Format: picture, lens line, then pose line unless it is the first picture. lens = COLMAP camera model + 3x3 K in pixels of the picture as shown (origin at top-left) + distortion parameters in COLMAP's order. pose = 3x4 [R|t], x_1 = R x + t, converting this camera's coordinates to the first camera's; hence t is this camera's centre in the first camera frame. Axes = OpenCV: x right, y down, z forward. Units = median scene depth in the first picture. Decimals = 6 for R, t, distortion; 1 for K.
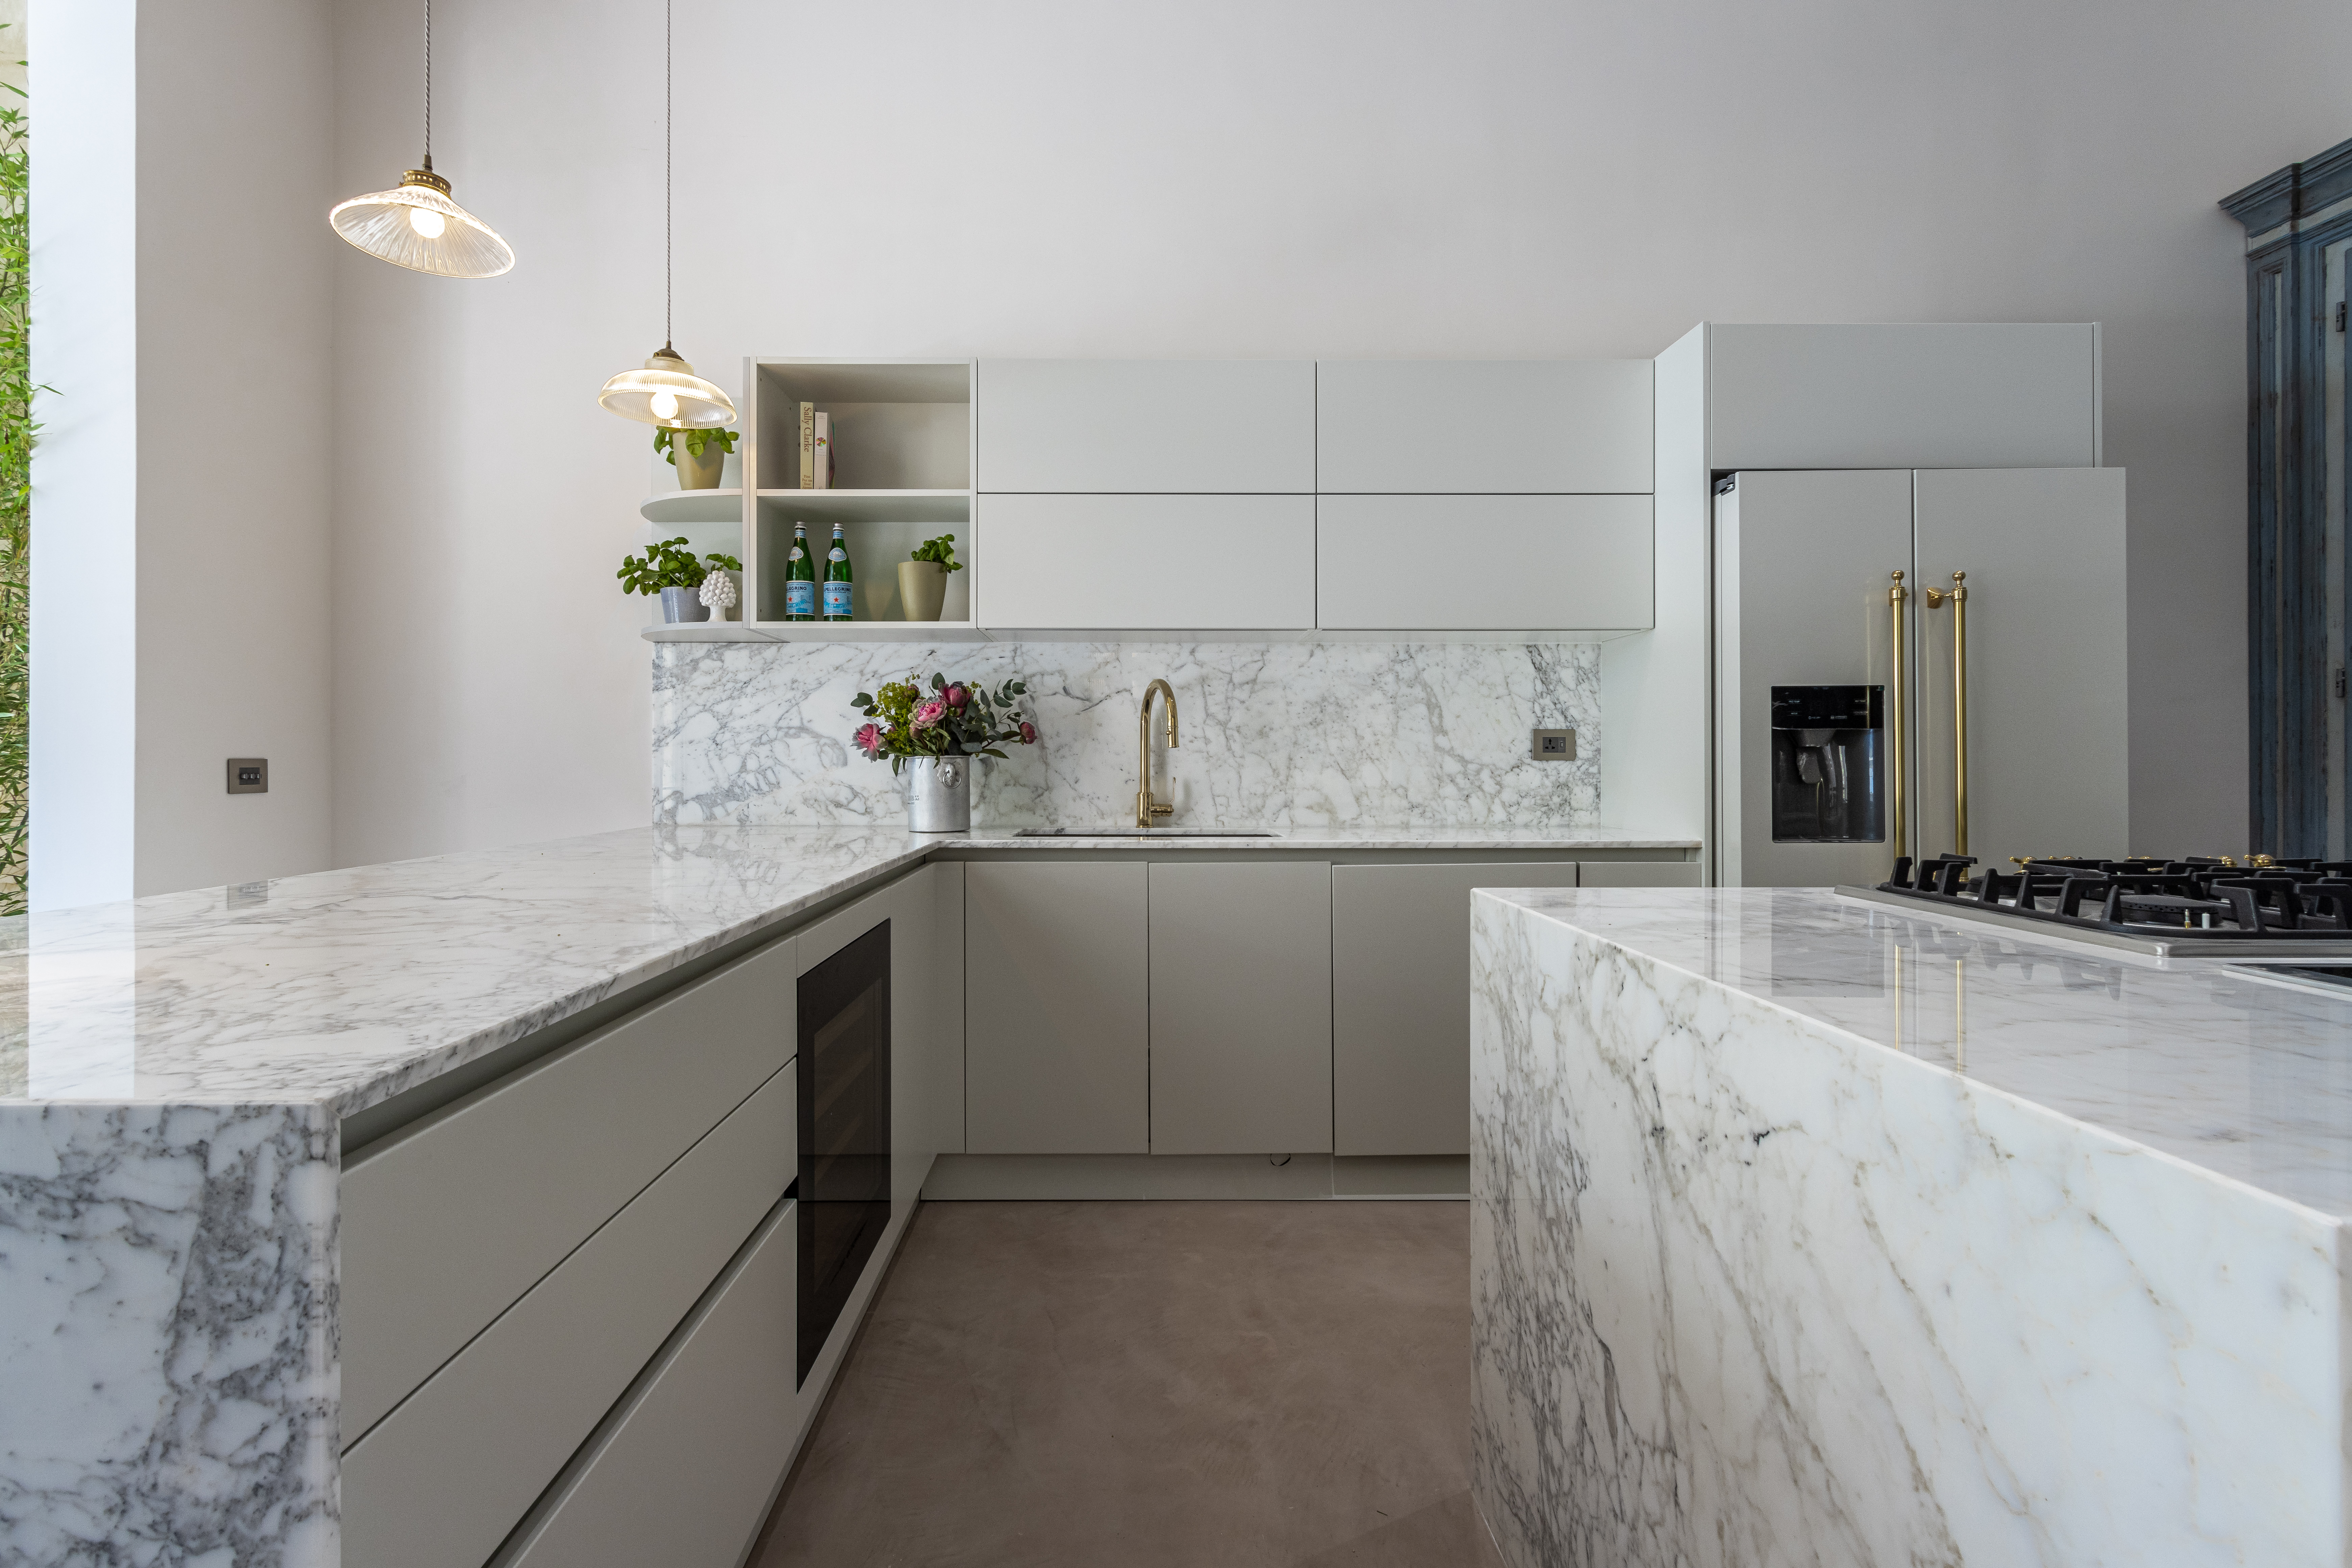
lens RADIAL K [[1085.7, 0, 1136.6], [0, 1085.7, 764.0], [0, 0, 1]] dist [0.002911, -0.000333]
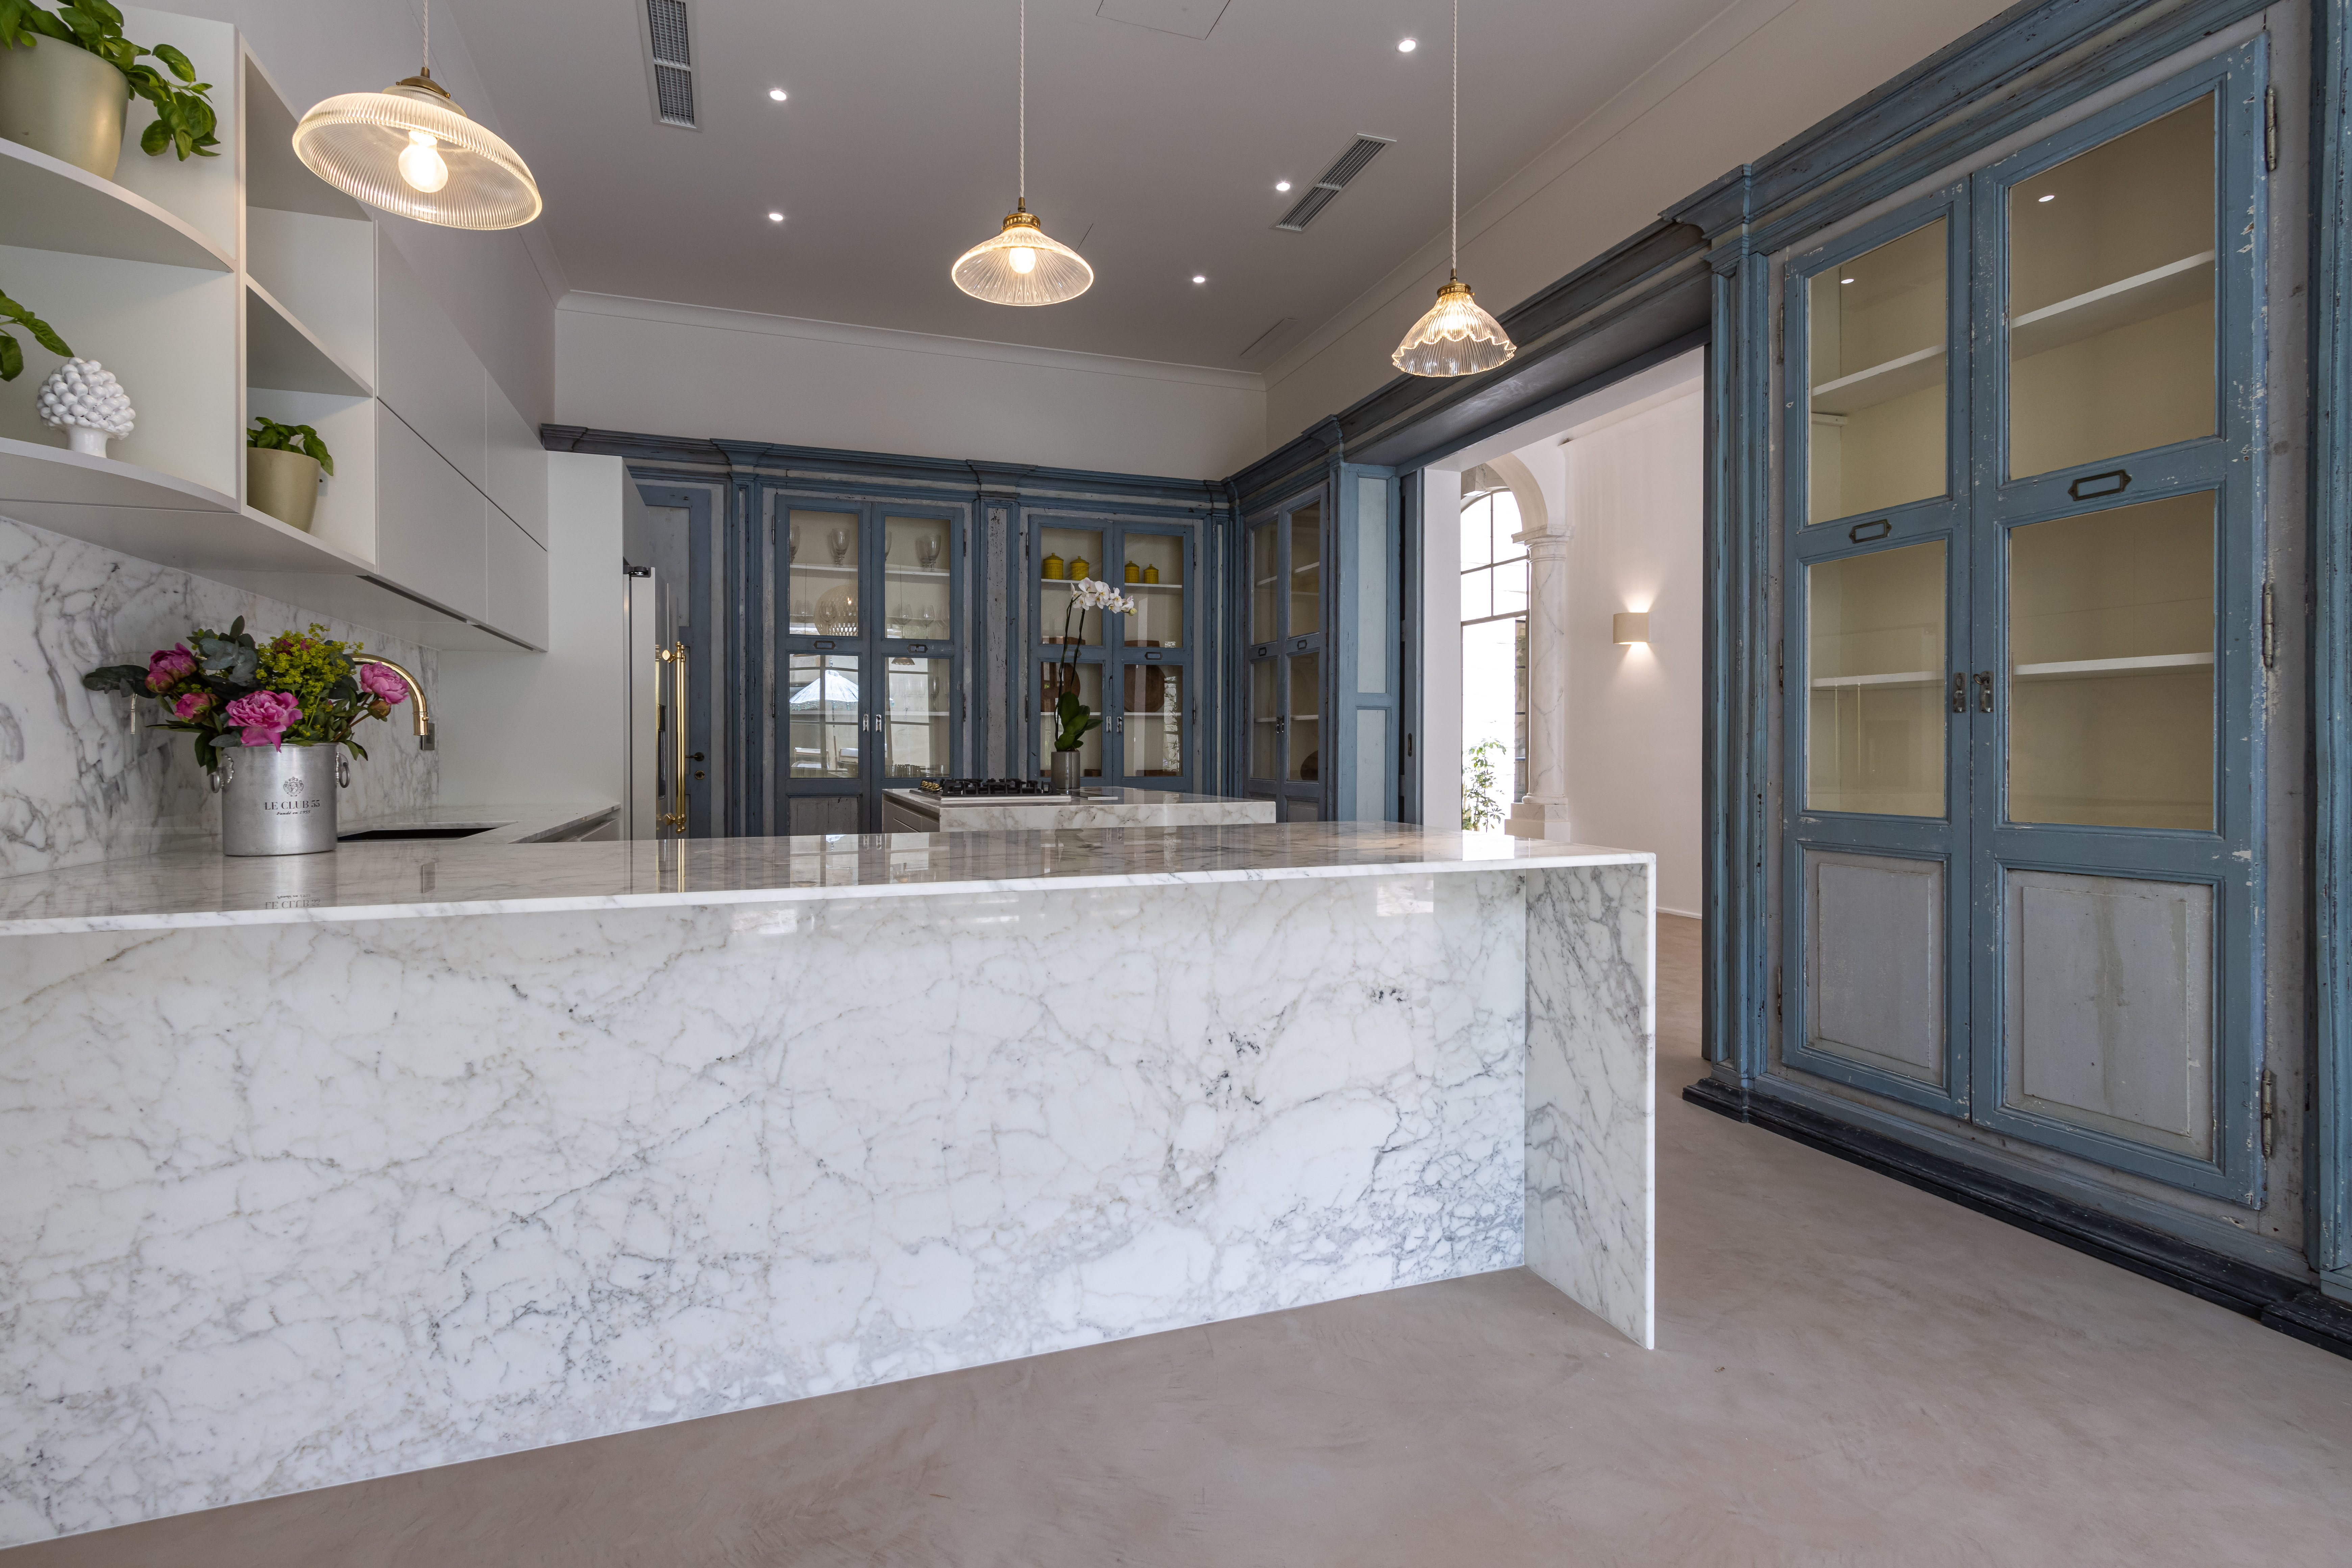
lens RADIAL K [[1085.7, 0, 1136.6], [0, 1085.7, 764.0], [0, 0, 1]] dist [0.002911, -0.000333]
pose [[-0.323396, -0.010718, 0.946203, -0.931800], [0.006847, 0.999883, 0.013666, 0.000227], [-0.946239, 0.010898, -0.323285, 0.663816]]
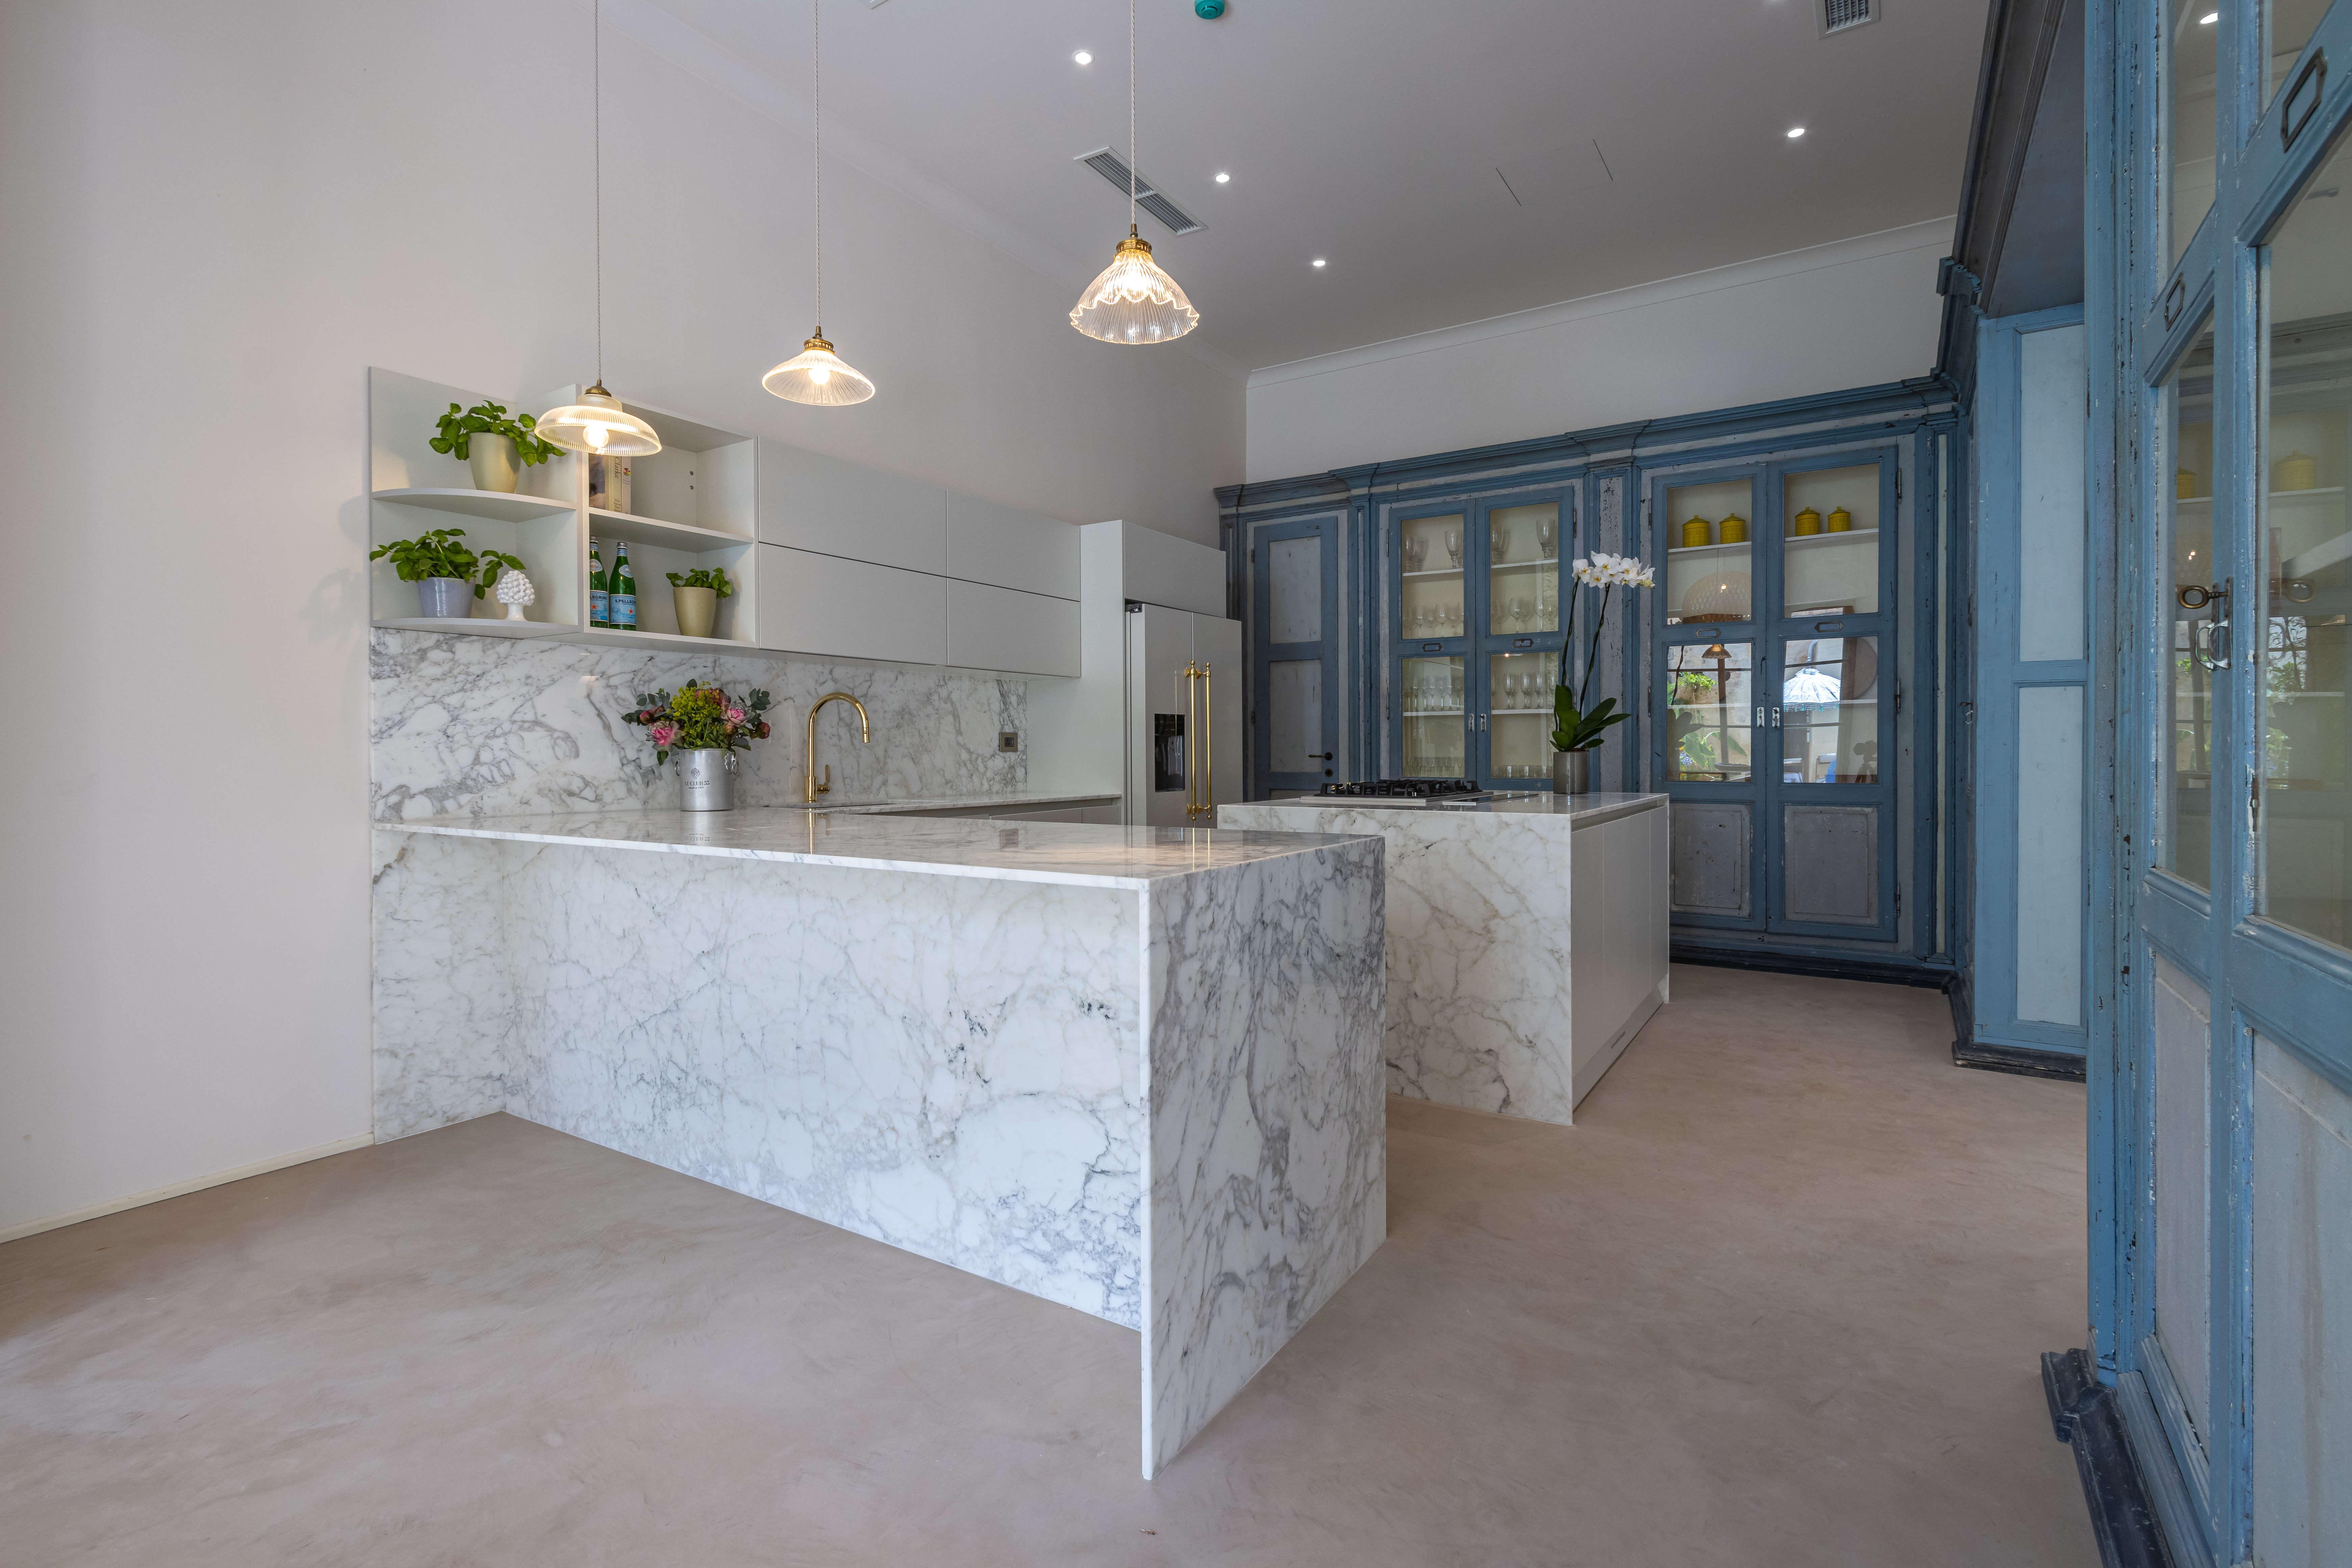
lens RADIAL K [[1100.3, 0, 1164.5], [0, 1100.3, 764.7], [0, 0, 1]] dist [0.001934, 0.000021]
pose [[0.546003, -0.011406, 0.837705, -0.869839], [0.007343, 0.999934, 0.008829, 0.003317], [-0.837751, 0.001331, 0.546051, -0.093003]]
